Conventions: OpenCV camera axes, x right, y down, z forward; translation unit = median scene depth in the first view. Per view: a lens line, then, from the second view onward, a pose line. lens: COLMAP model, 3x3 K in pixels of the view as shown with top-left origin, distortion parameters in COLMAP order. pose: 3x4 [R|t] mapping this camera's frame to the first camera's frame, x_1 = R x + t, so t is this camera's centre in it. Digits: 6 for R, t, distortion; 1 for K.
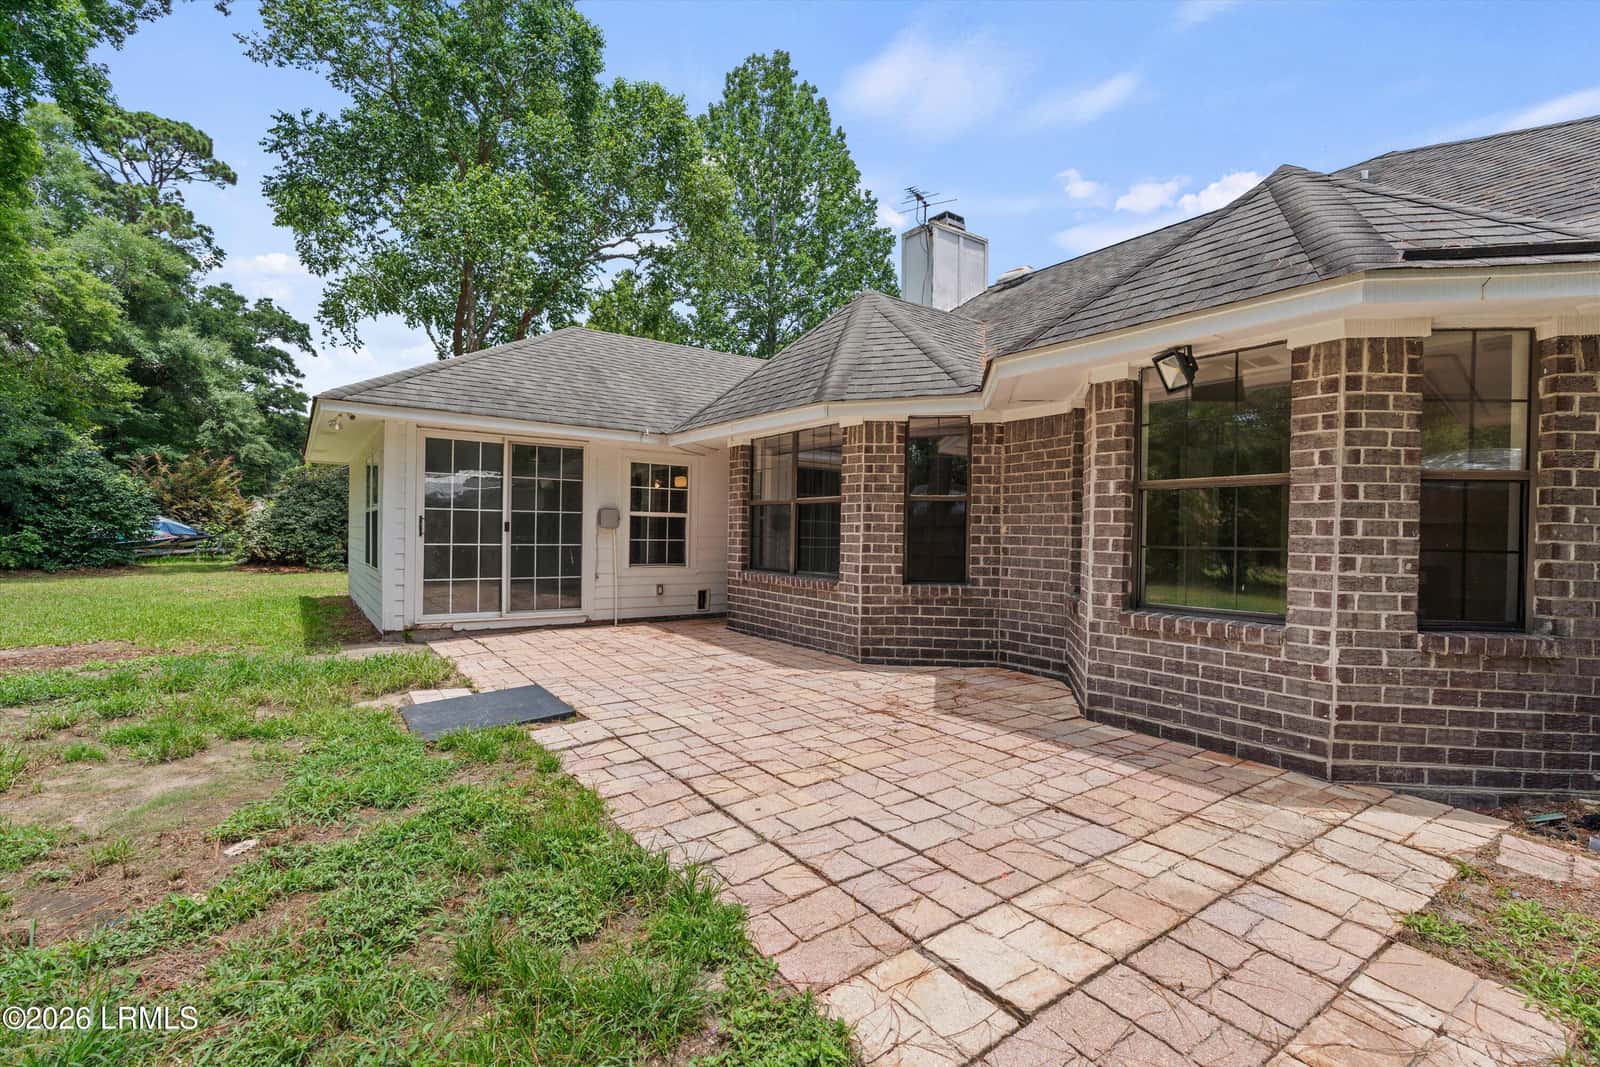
lens RADIAL K [[725.6, 0, 800.0], [0, 725.6, 533.5], [0, 0, 1]] dist [-0.000779, 0.000068]
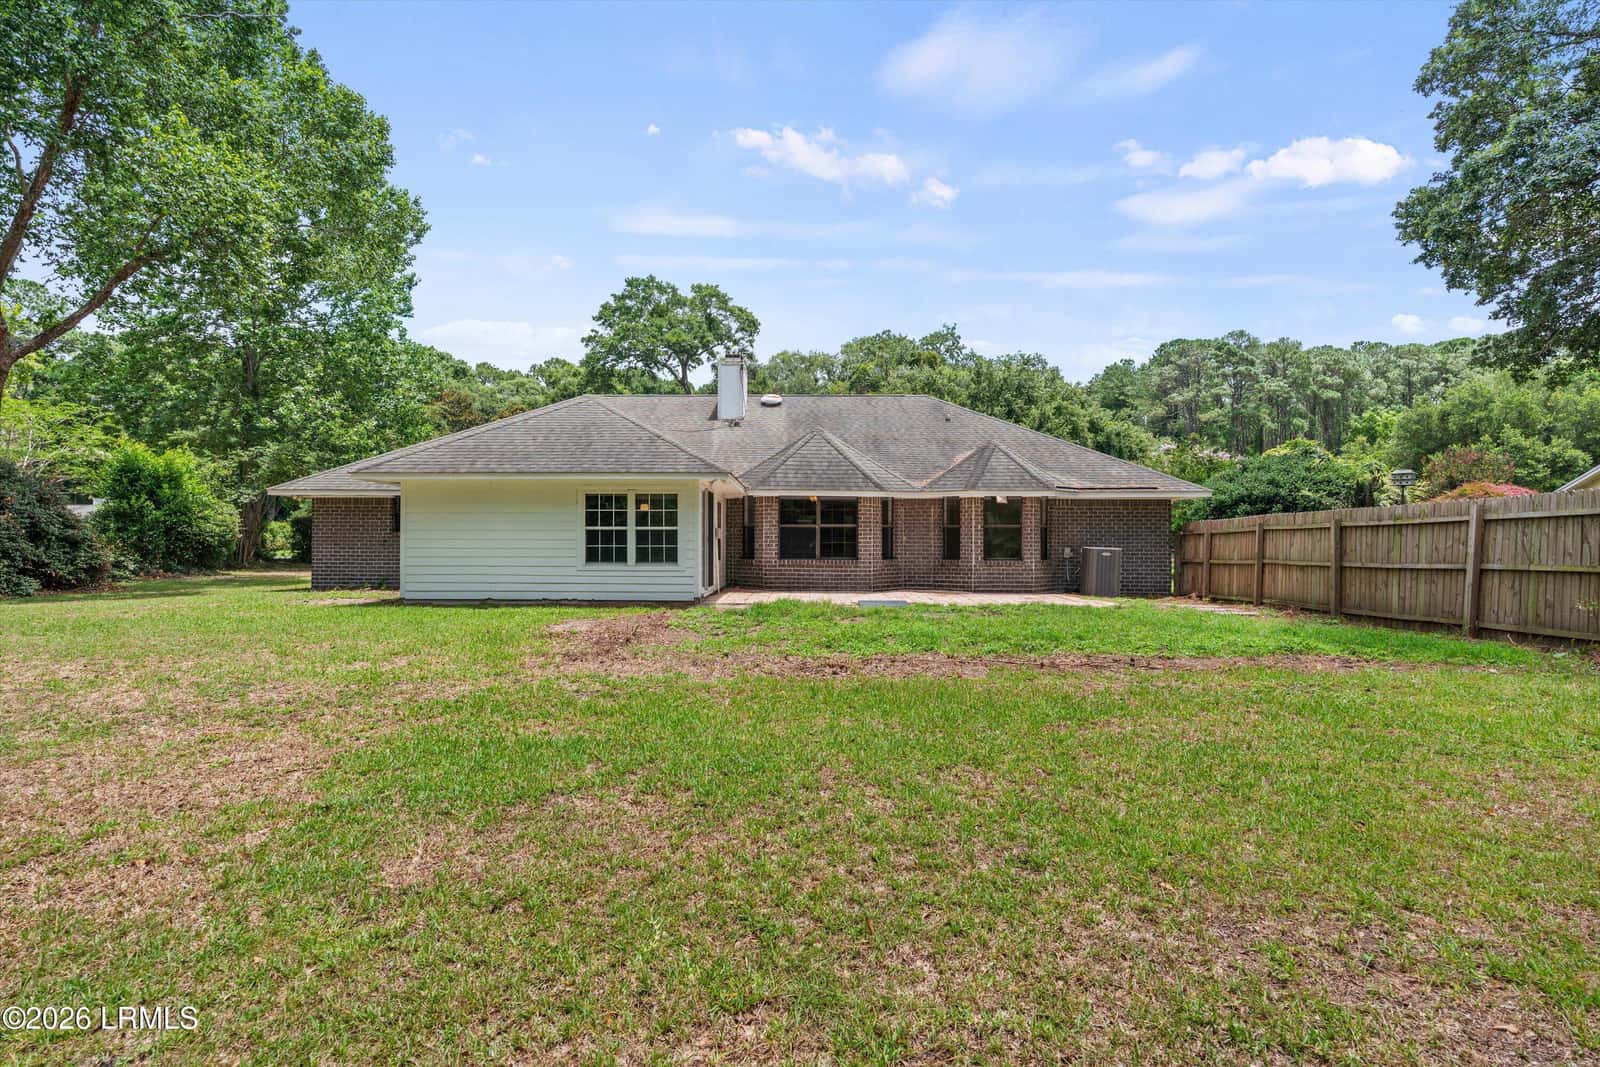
lens RADIAL K [[778.7, 0, 800.0], [0, 778.7, 533.5], [0, 0, 1]] dist [-0.001303, -0.000242]
pose [[0.589763, -0.004338, 0.807565, -1.698466], [0.007911, 0.999969, -0.000406, -0.018490], [-0.807538, 0.006628, 0.589778, -0.290893]]
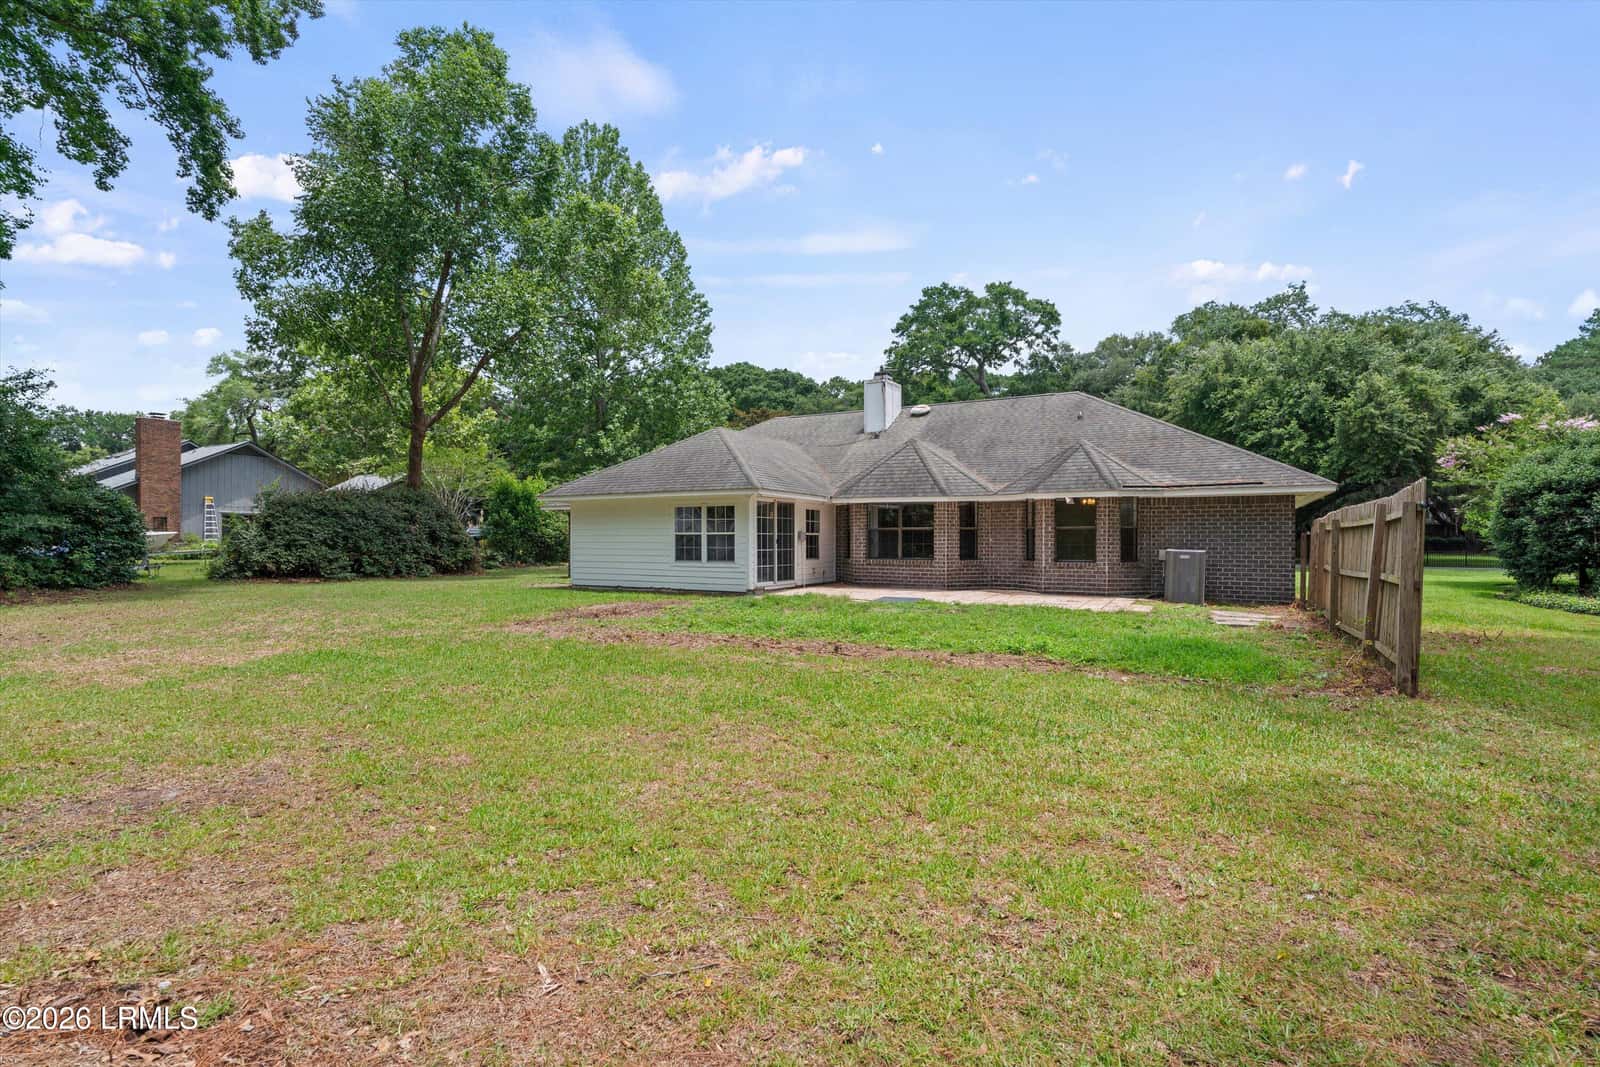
lens RADIAL K [[778.7, 0, 800.0], [0, 778.7, 533.5], [0, 0, 1]] dist [-0.001303, -0.000242]
pose [[0.899272, -0.013155, 0.437191, -1.256509], [0.014563, 0.999894, 0.000134, -0.029792], [-0.437146, 0.006247, 0.899369, -1.021032]]
